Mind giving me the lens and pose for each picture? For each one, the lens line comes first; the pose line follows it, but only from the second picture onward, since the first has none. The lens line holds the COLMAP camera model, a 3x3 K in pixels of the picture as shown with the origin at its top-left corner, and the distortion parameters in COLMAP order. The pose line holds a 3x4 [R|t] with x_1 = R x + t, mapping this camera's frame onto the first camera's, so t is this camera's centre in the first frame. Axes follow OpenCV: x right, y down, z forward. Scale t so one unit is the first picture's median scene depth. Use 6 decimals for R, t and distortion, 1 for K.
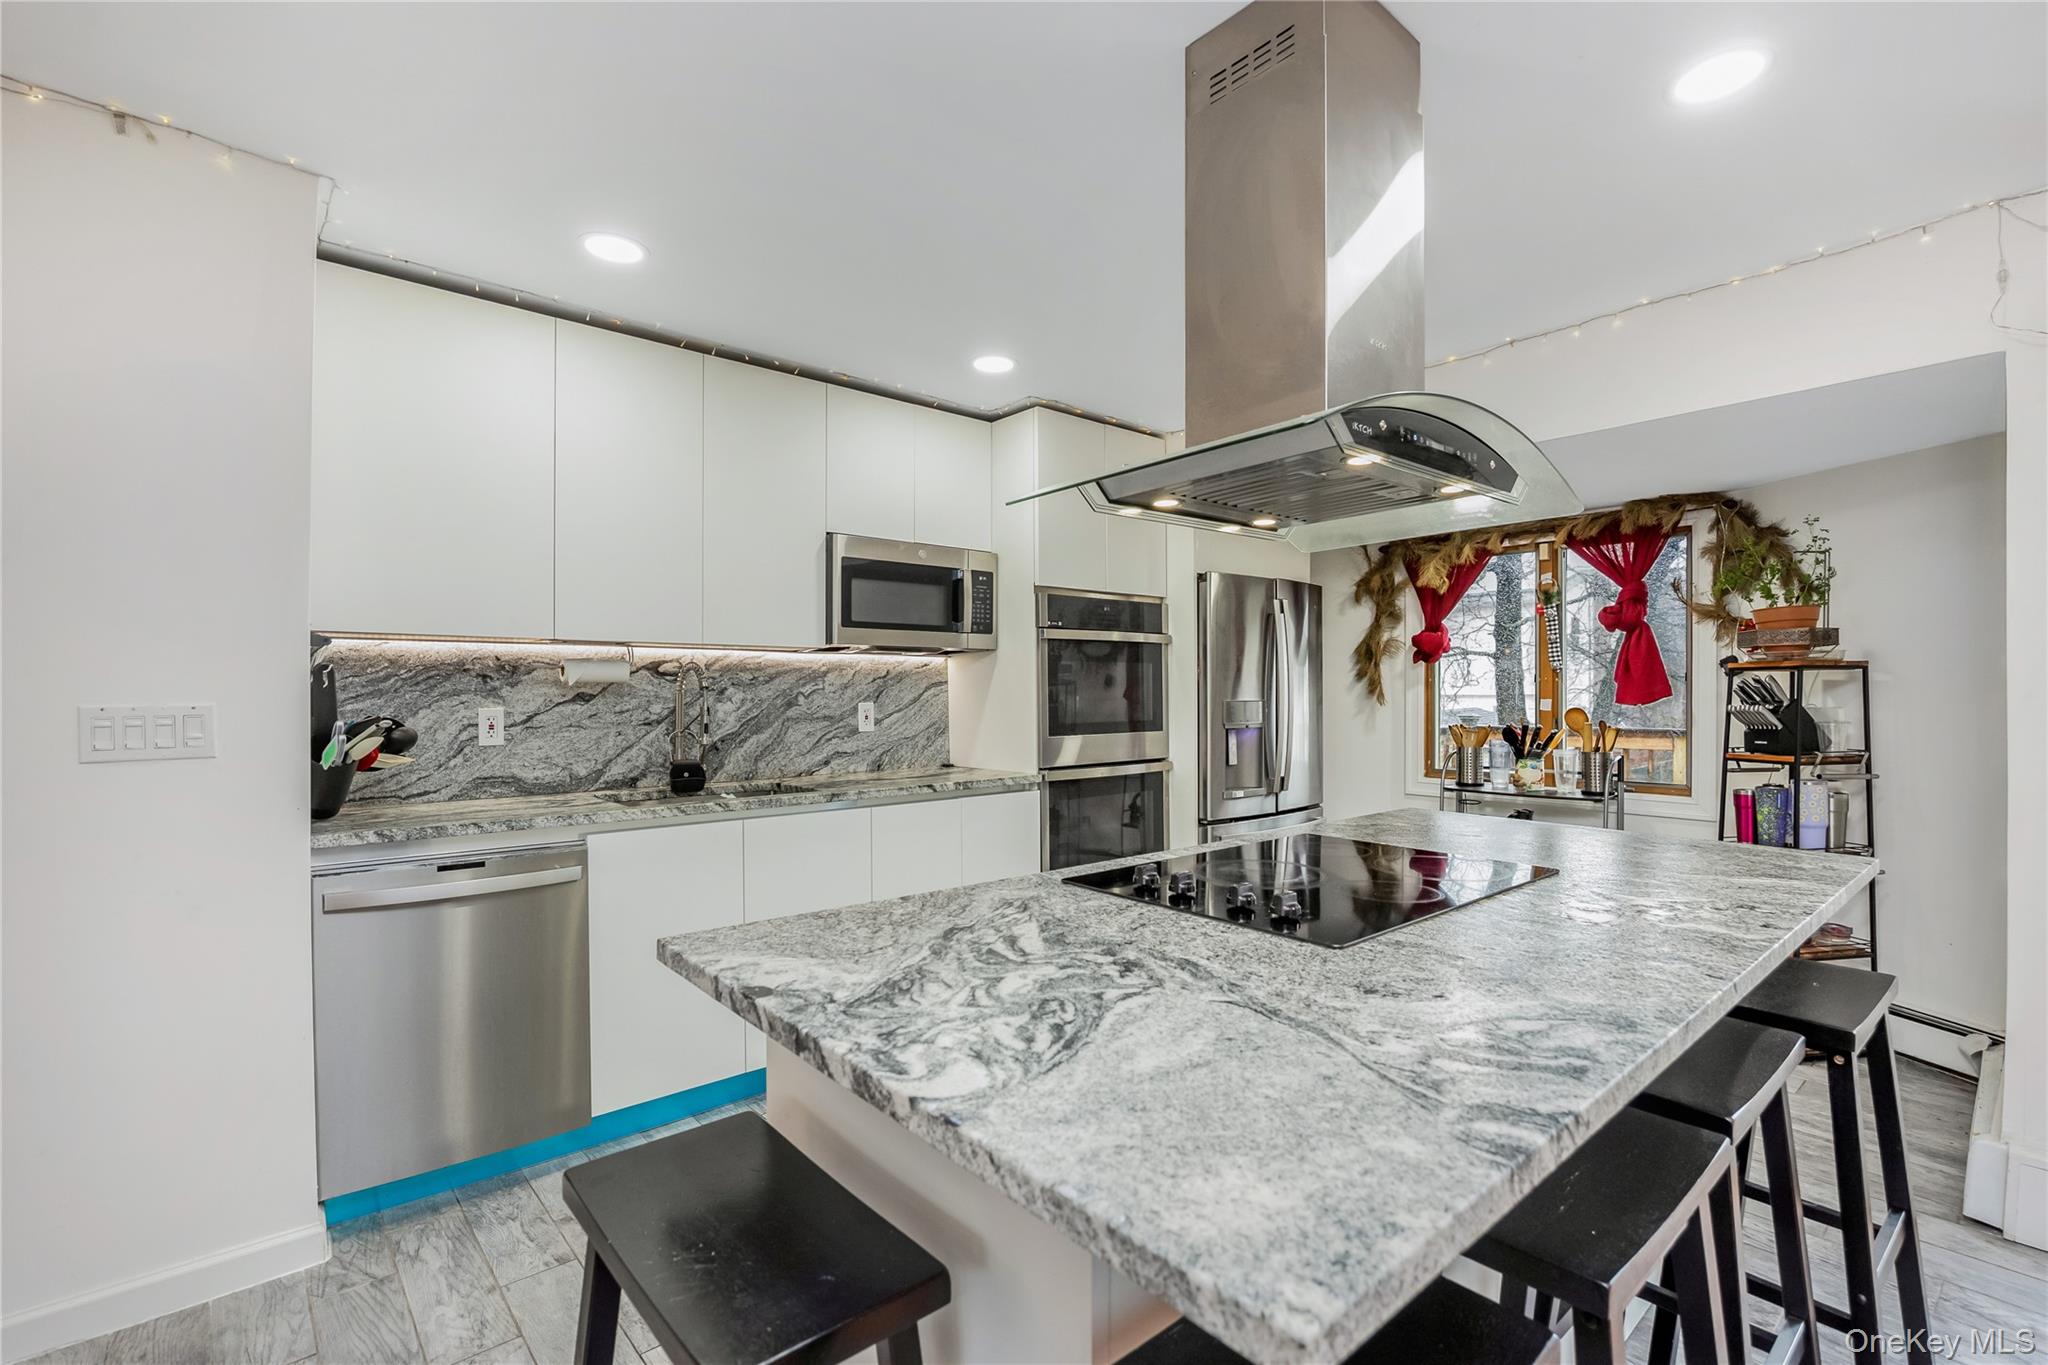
lens RADIAL K [[914.4, 0, 1019.1], [0, 914.4, 692.6], [0, 0, 1]] dist [-0.013873, -0.001199]
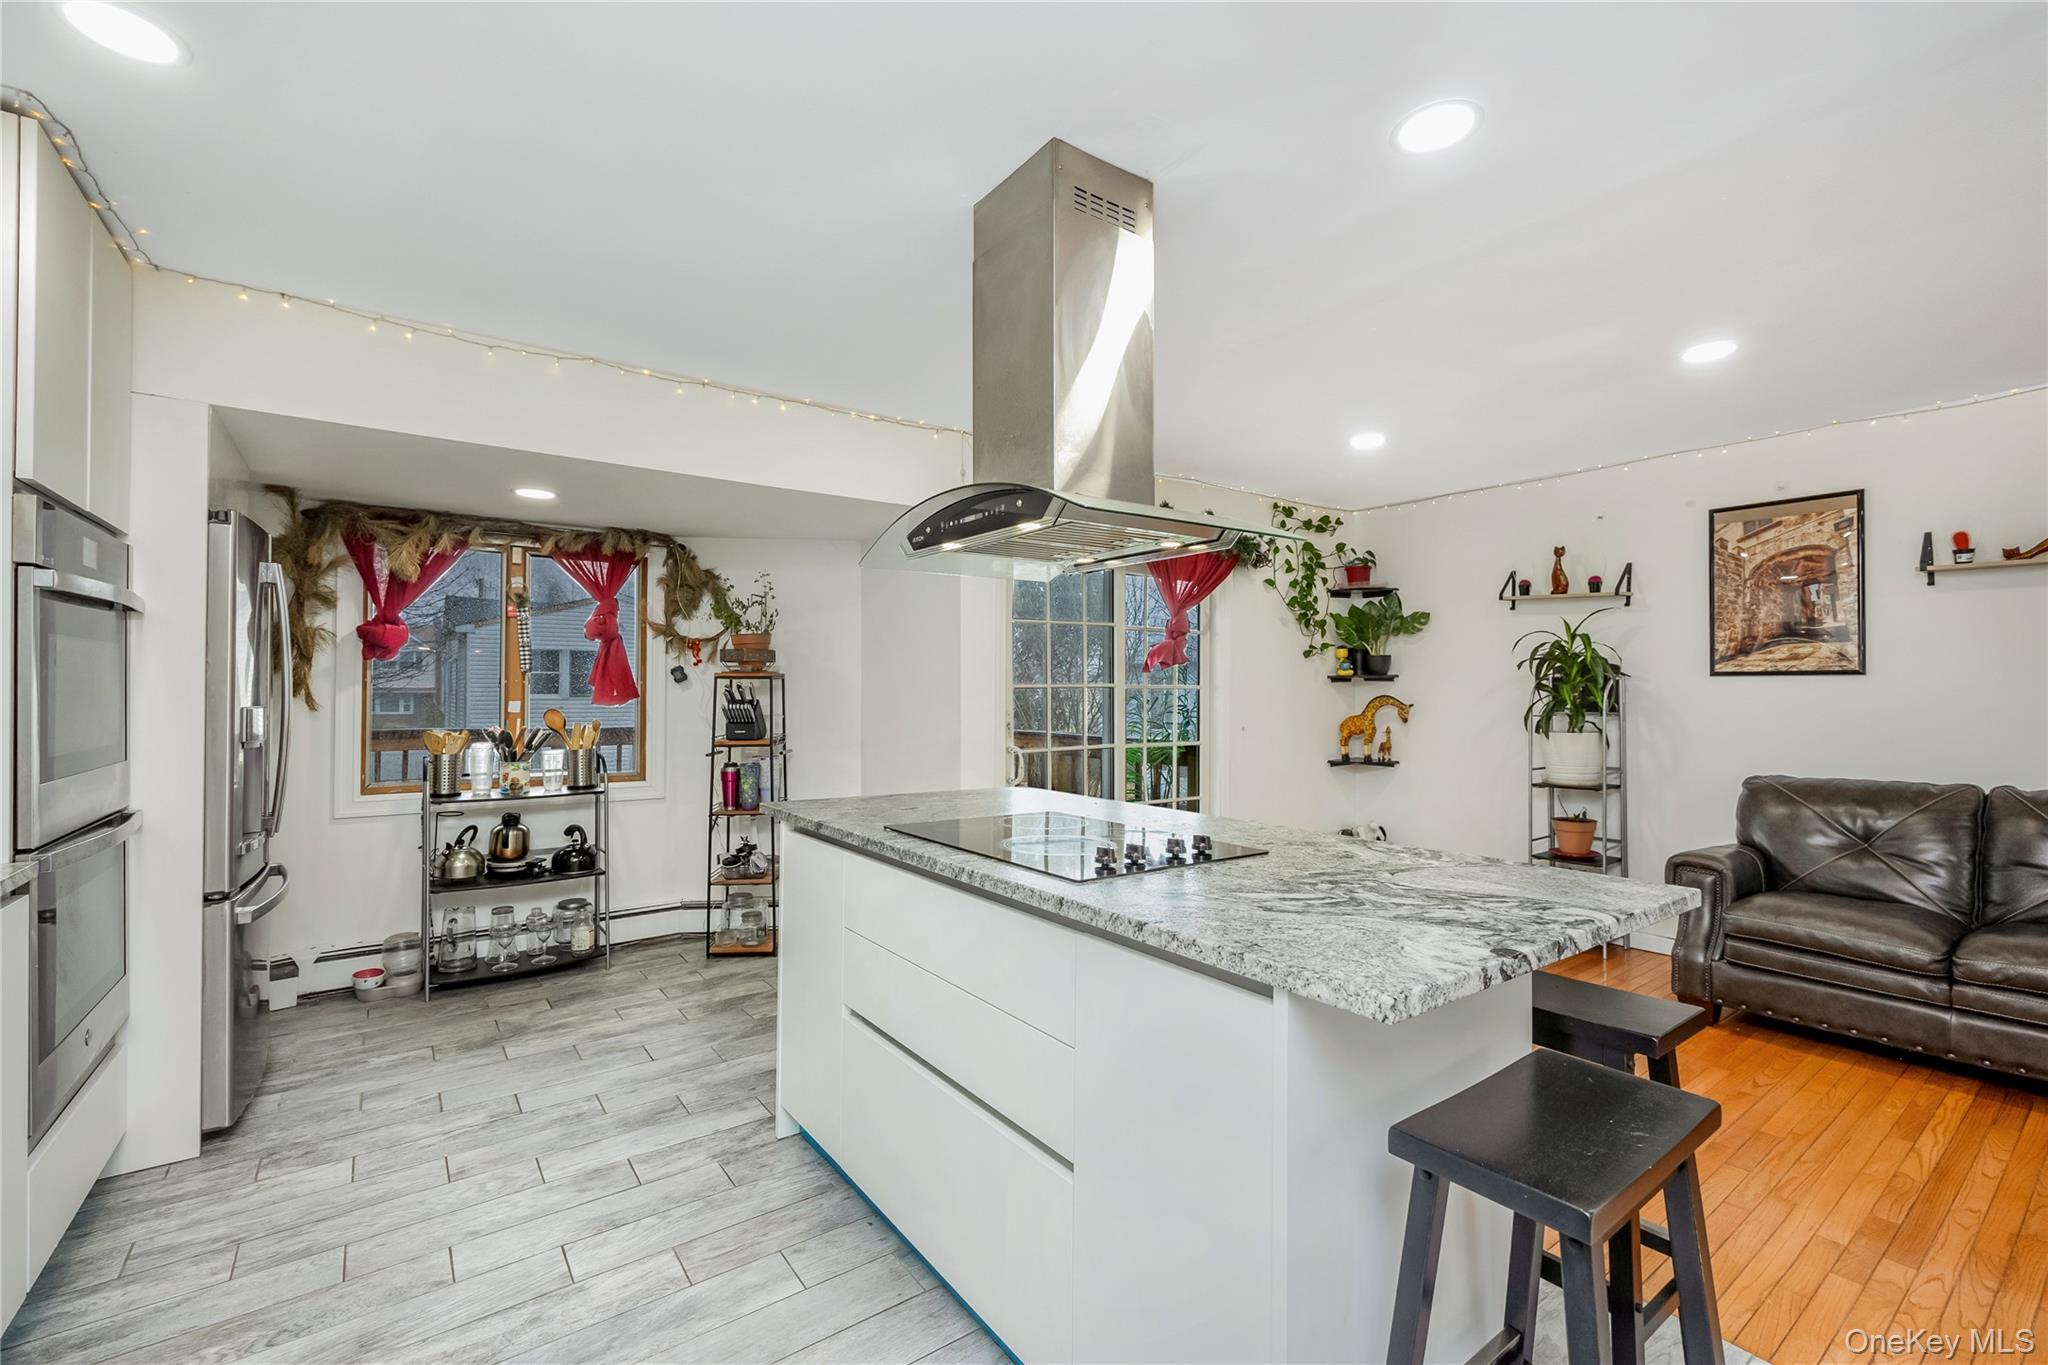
lens RADIAL K [[856.5, 0, 1045.8], [0, 856.5, 679.8], [0, 0, 1]] dist [-0.001563, -0.000544]
pose [[0.065490, 0.016006, 0.997725, -0.406665], [-0.001280, 0.999872, -0.015956, -0.002292], [-0.997852, -0.000232, 0.065502, 0.429314]]
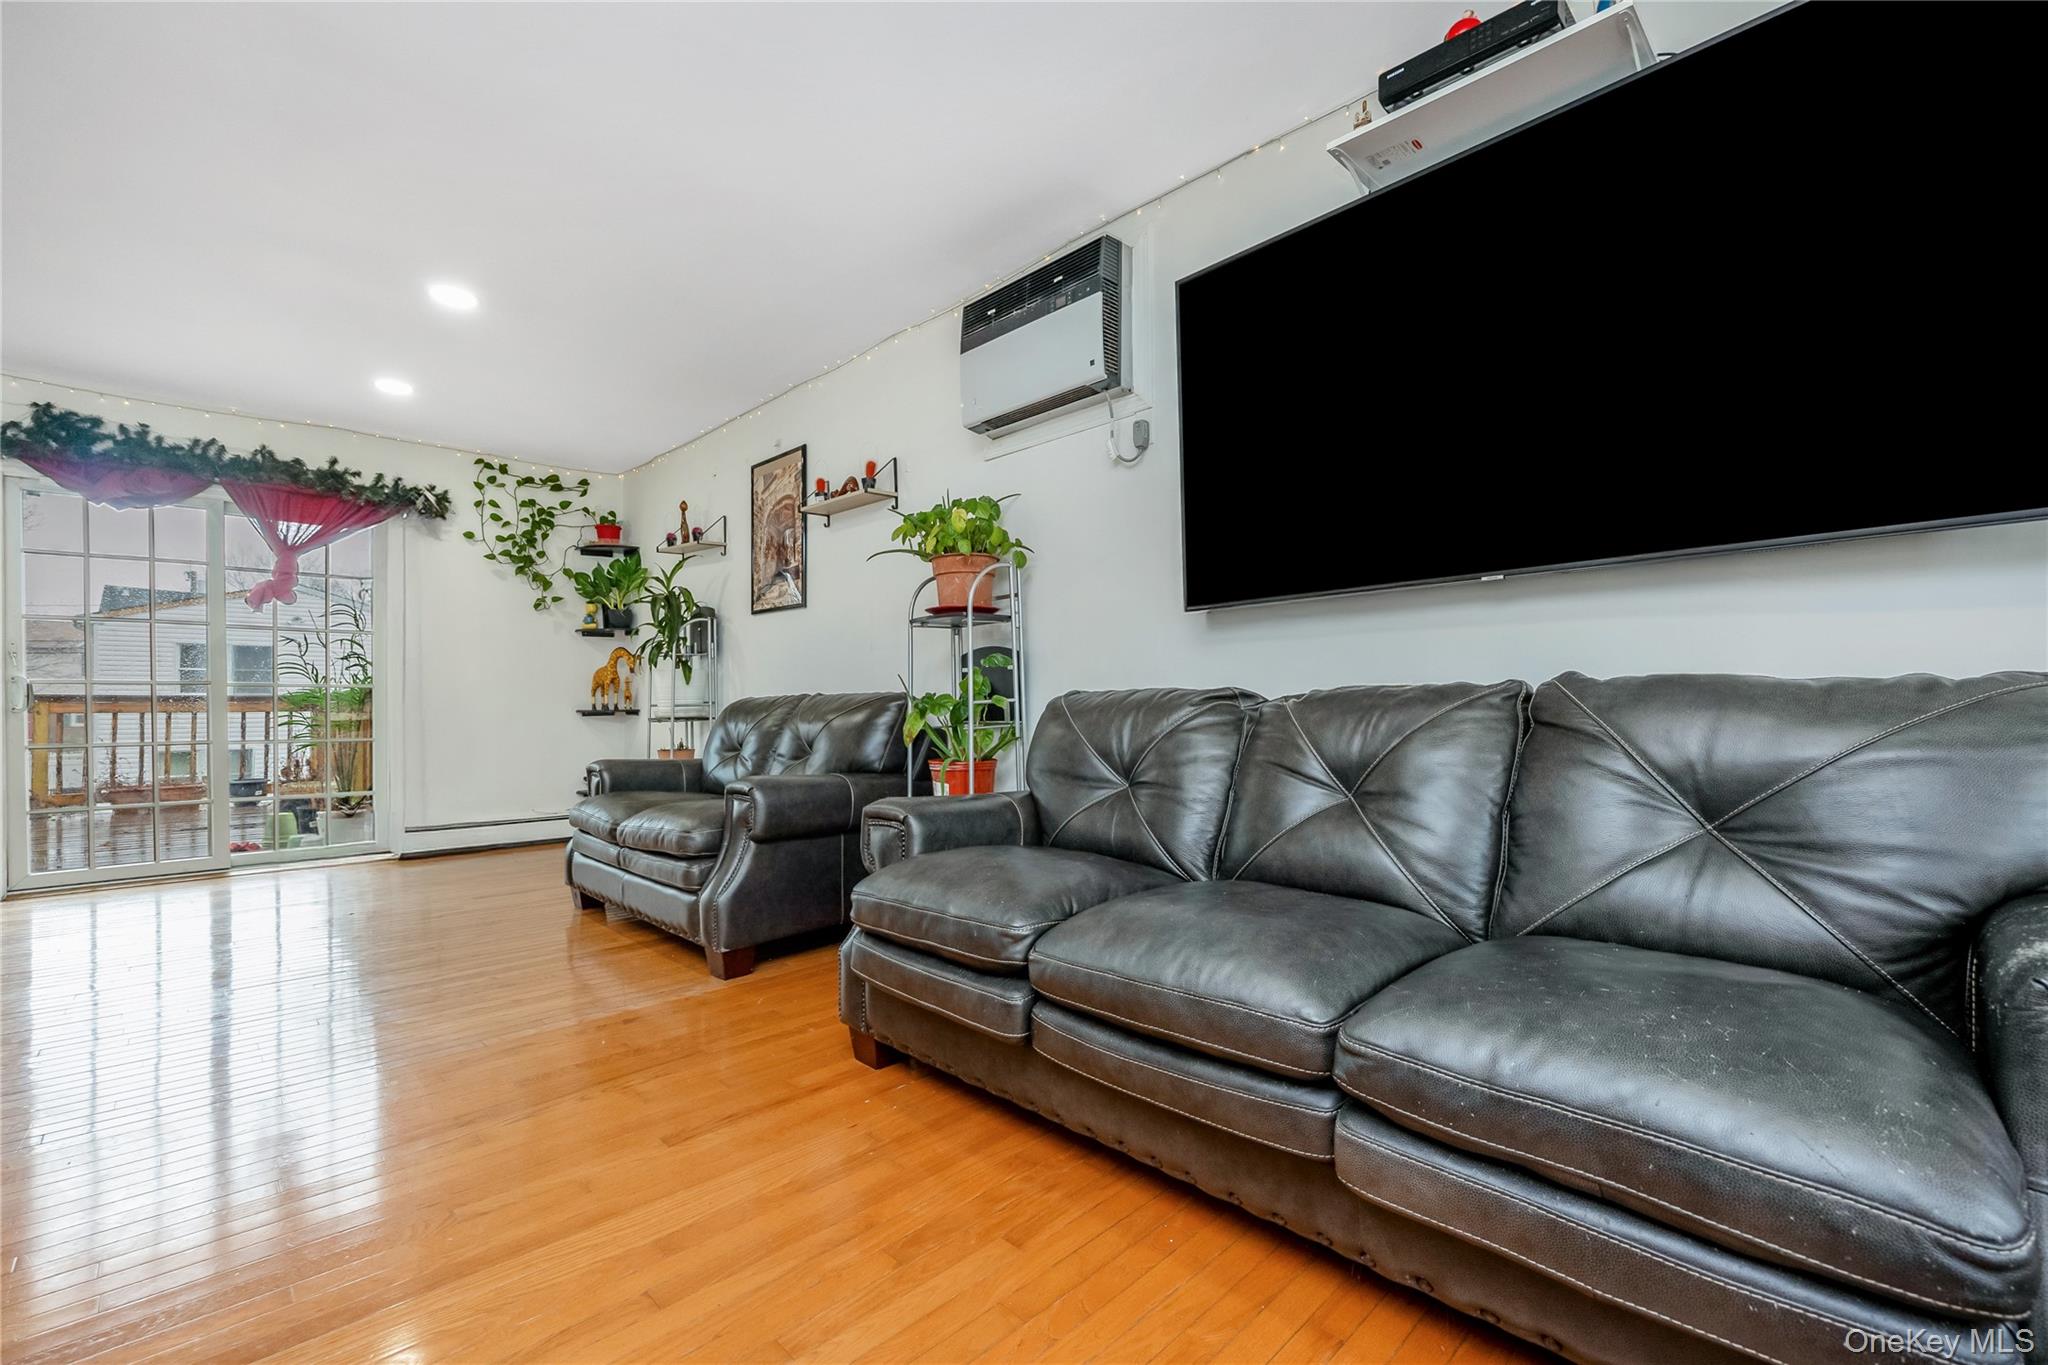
lens RADIAL K [[856.5, 0, 1031.5], [0, 856.5, 703.4], [0, 0, 1]] dist [-0.001563, -0.000544]
pose [[-0.087631, 0.001374, 0.996152, -0.523686], [0.003536, 0.999993, -0.001068, 0.110308], [-0.996147, 0.003429, -0.087635, -0.699812]]
